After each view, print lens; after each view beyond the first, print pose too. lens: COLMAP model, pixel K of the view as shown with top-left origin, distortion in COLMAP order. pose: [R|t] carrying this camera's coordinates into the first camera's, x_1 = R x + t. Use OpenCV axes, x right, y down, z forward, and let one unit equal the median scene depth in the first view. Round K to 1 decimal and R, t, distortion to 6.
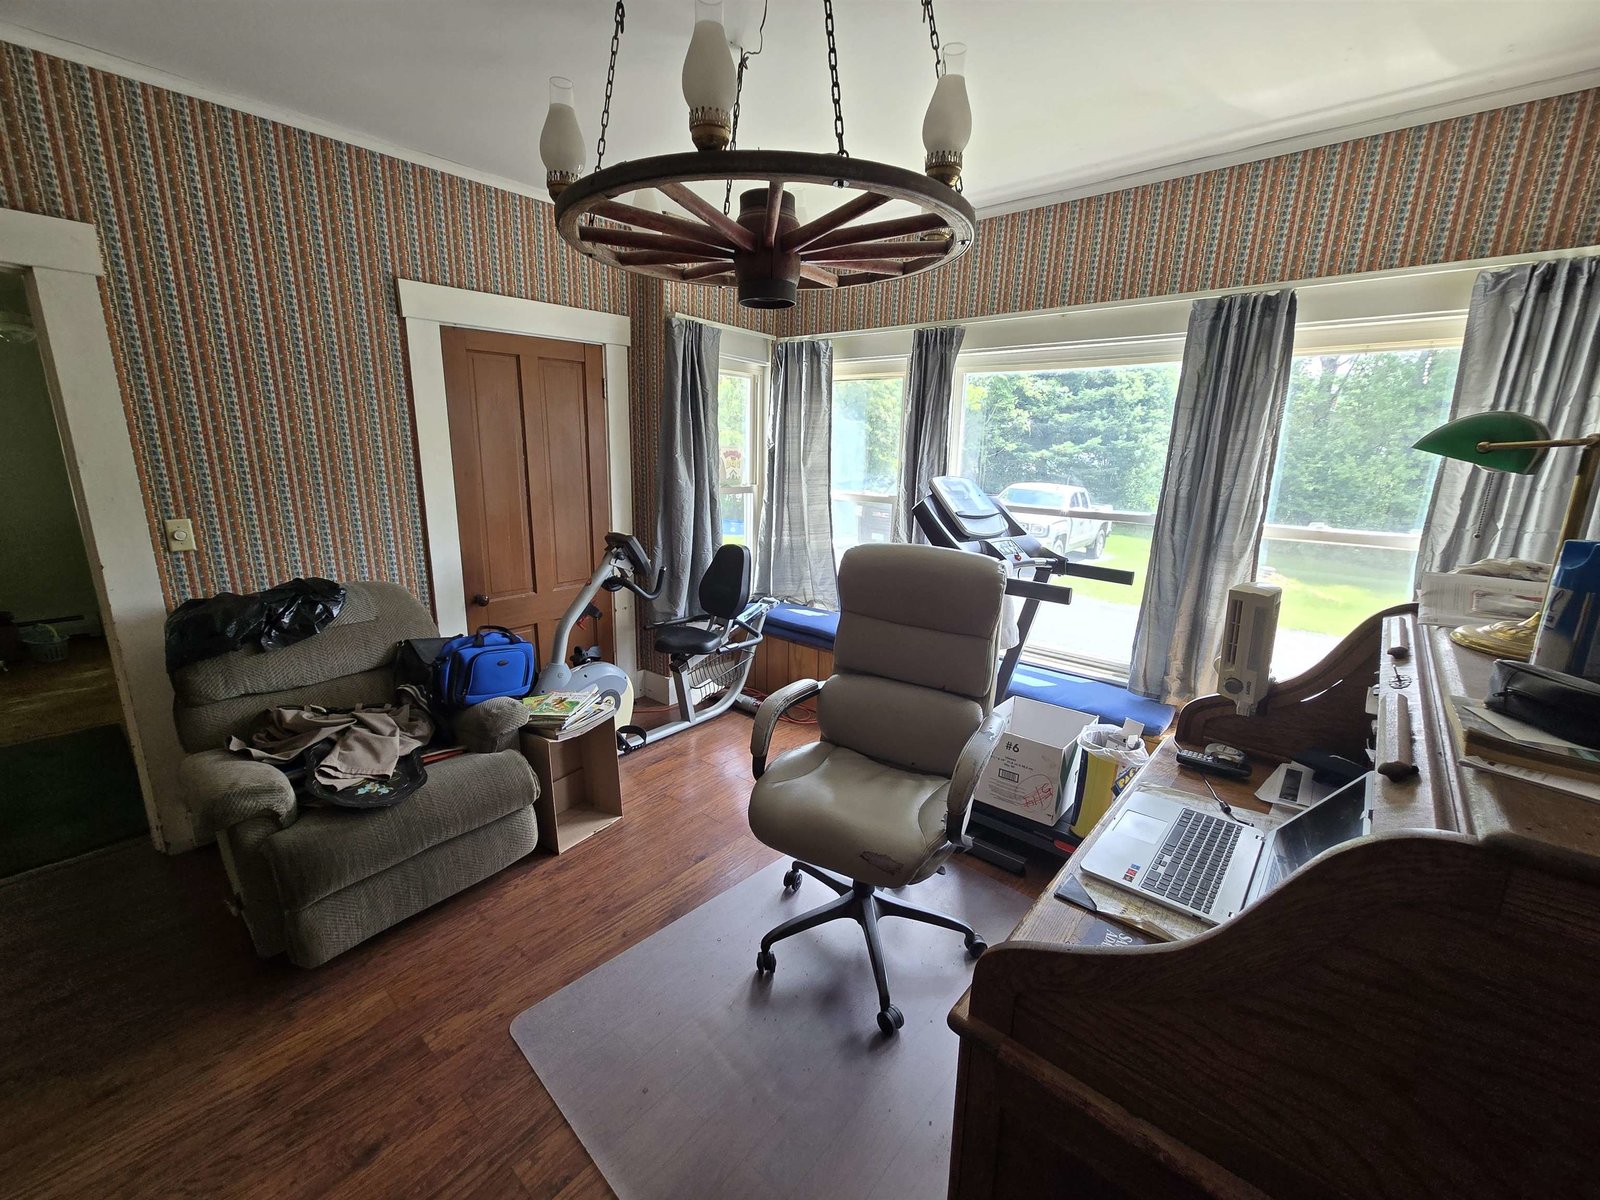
lens RADIAL K [[660.1, 0, 797.3], [0, 660.1, 604.9], [0, 0, 1]] dist [0.000145, 0.000197]
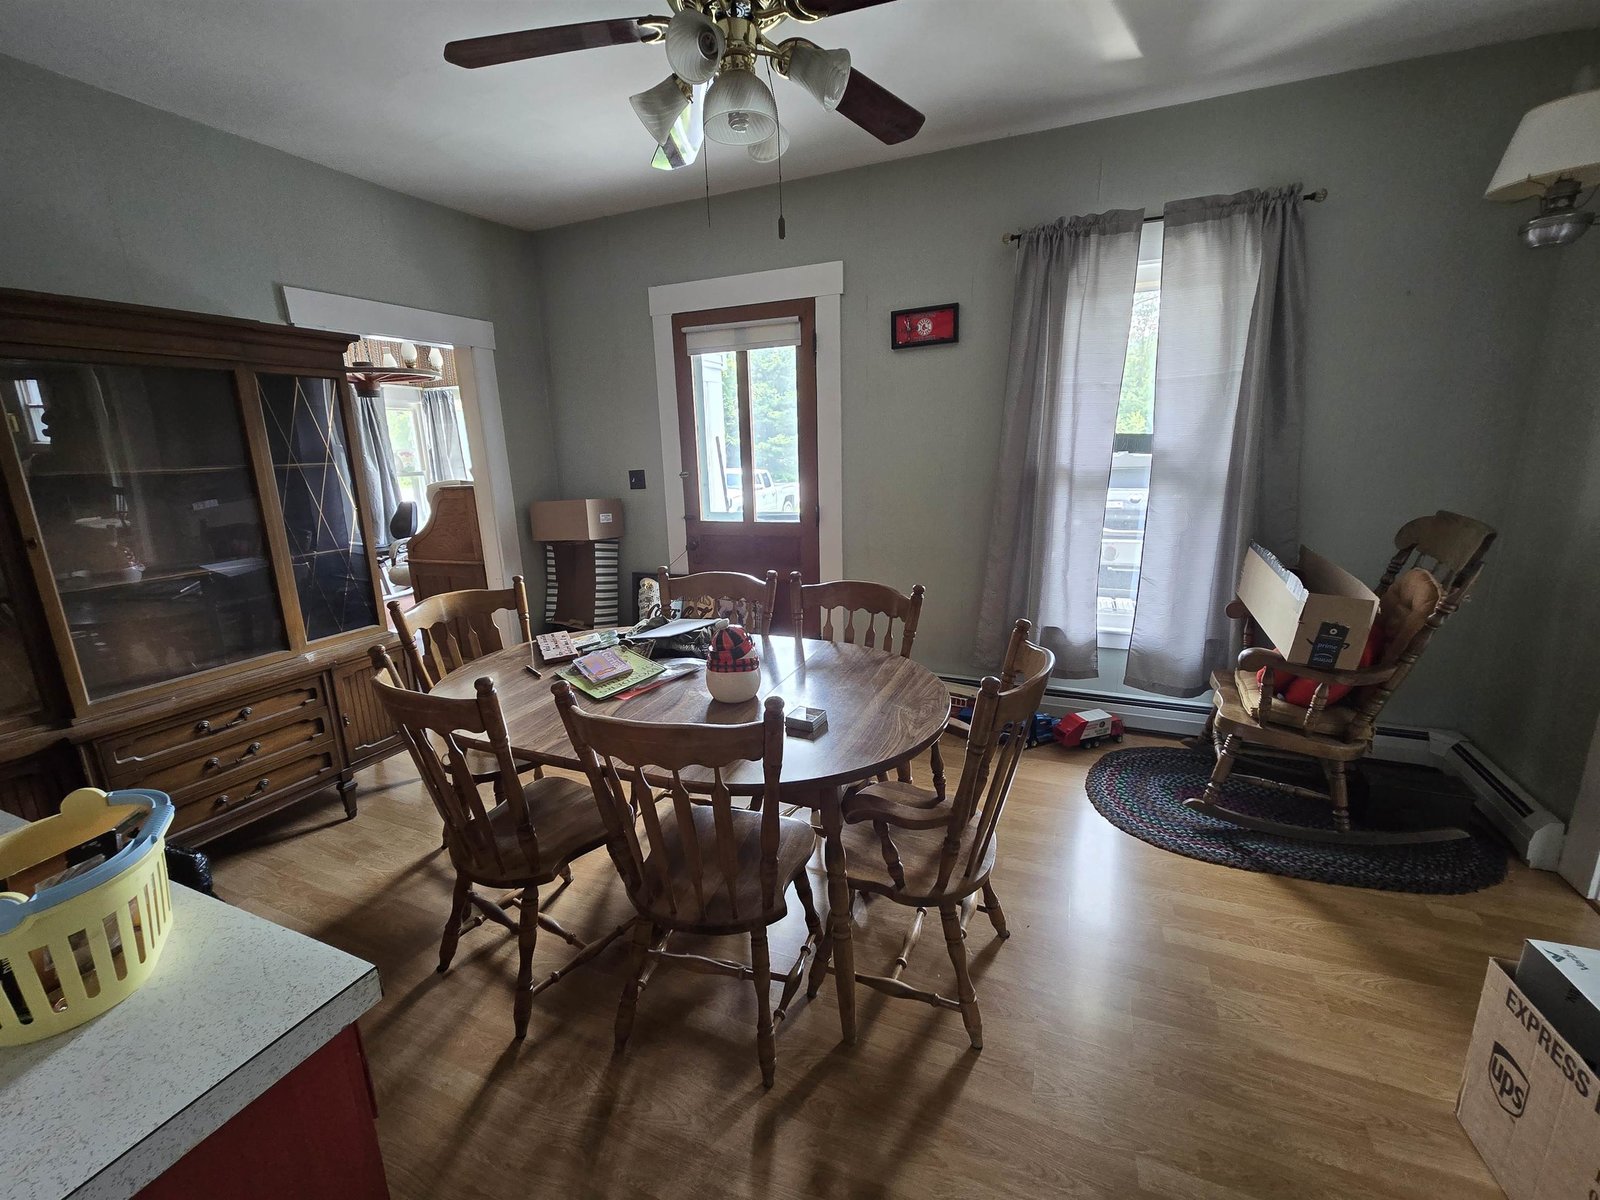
lens RADIAL K [[660.1, 0, 797.3], [0, 660.1, 604.9], [0, 0, 1]] dist [0.000145, 0.000197]
pose [[0.949770, -0.120202, 0.288944, 0.592946], [0.119739, 0.992617, 0.019345, 0.469437], [-0.289136, 0.016225, 0.957151, -1.758113]]
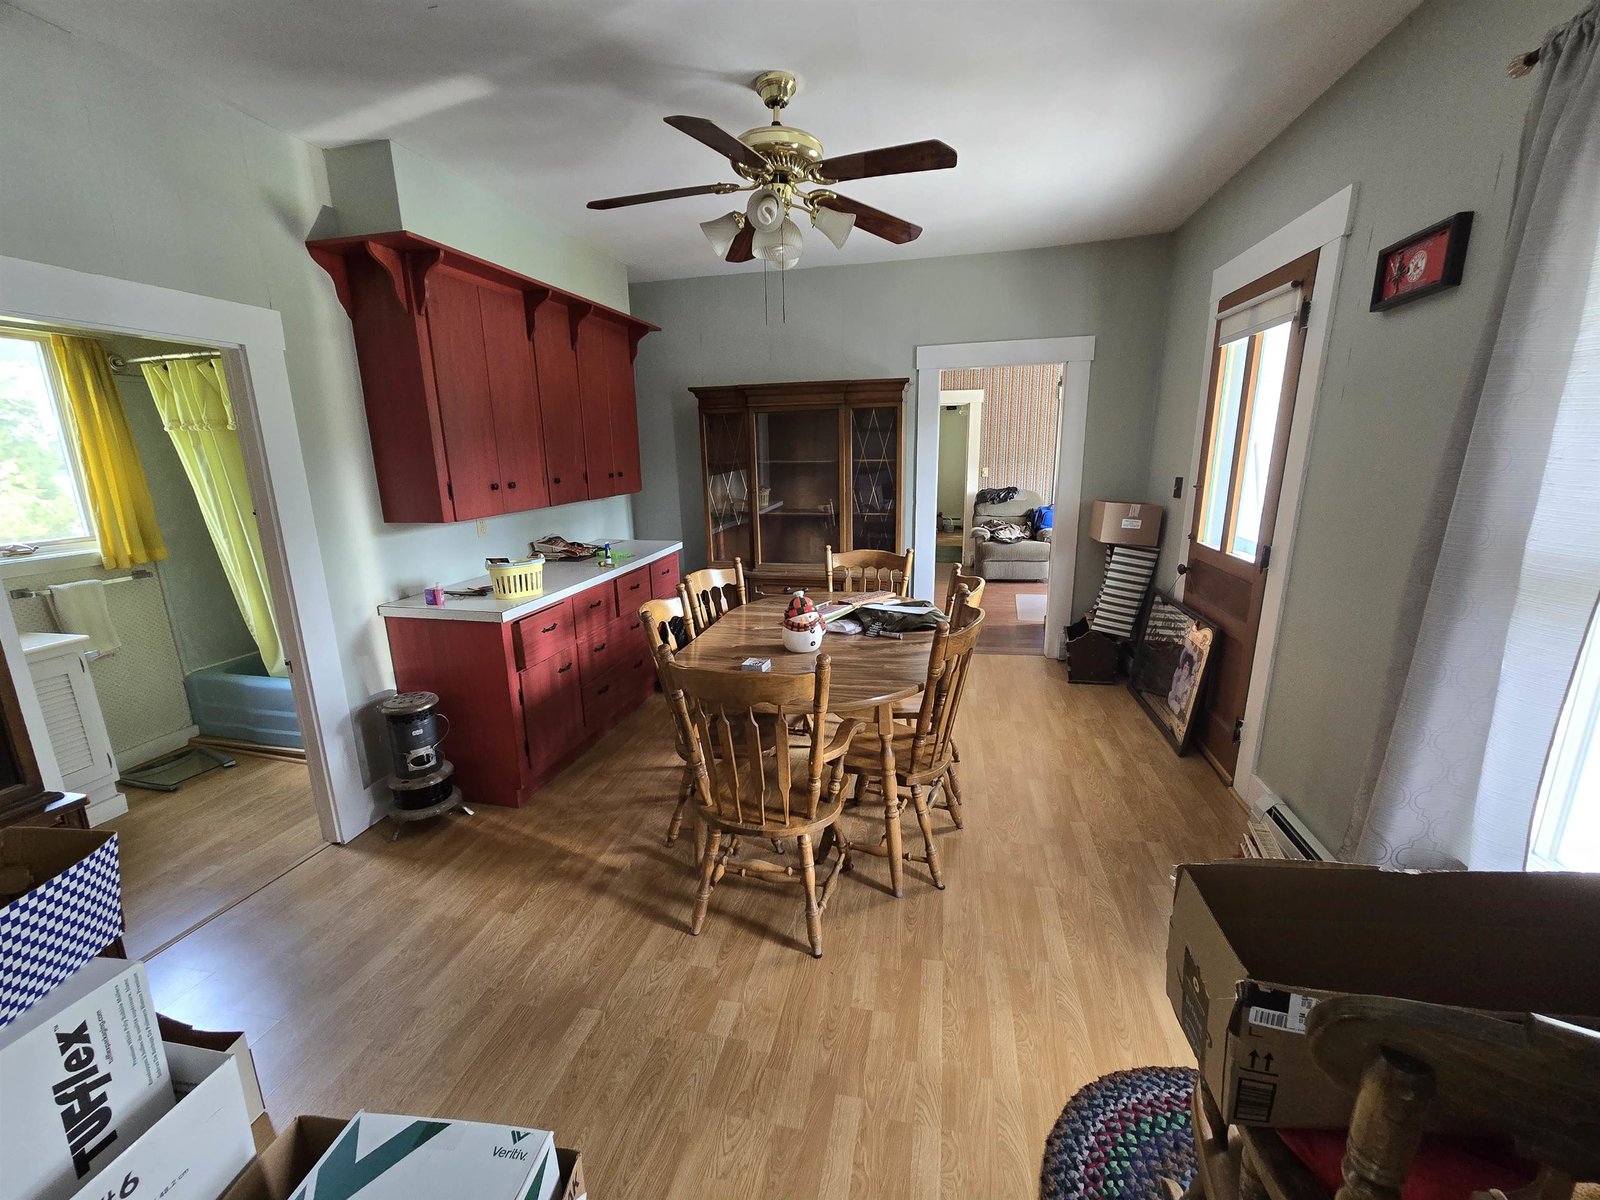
lens RADIAL K [[660.1, 0, 797.3], [0, 660.1, 604.9], [0, 0, 1]] dist [0.000145, 0.000197]
pose [[0.476111, 0.176890, -0.861410, 1.720721], [-0.180155, 0.978404, 0.101340, 0.402765], [0.860733, 0.106938, 0.497697, -1.515803]]
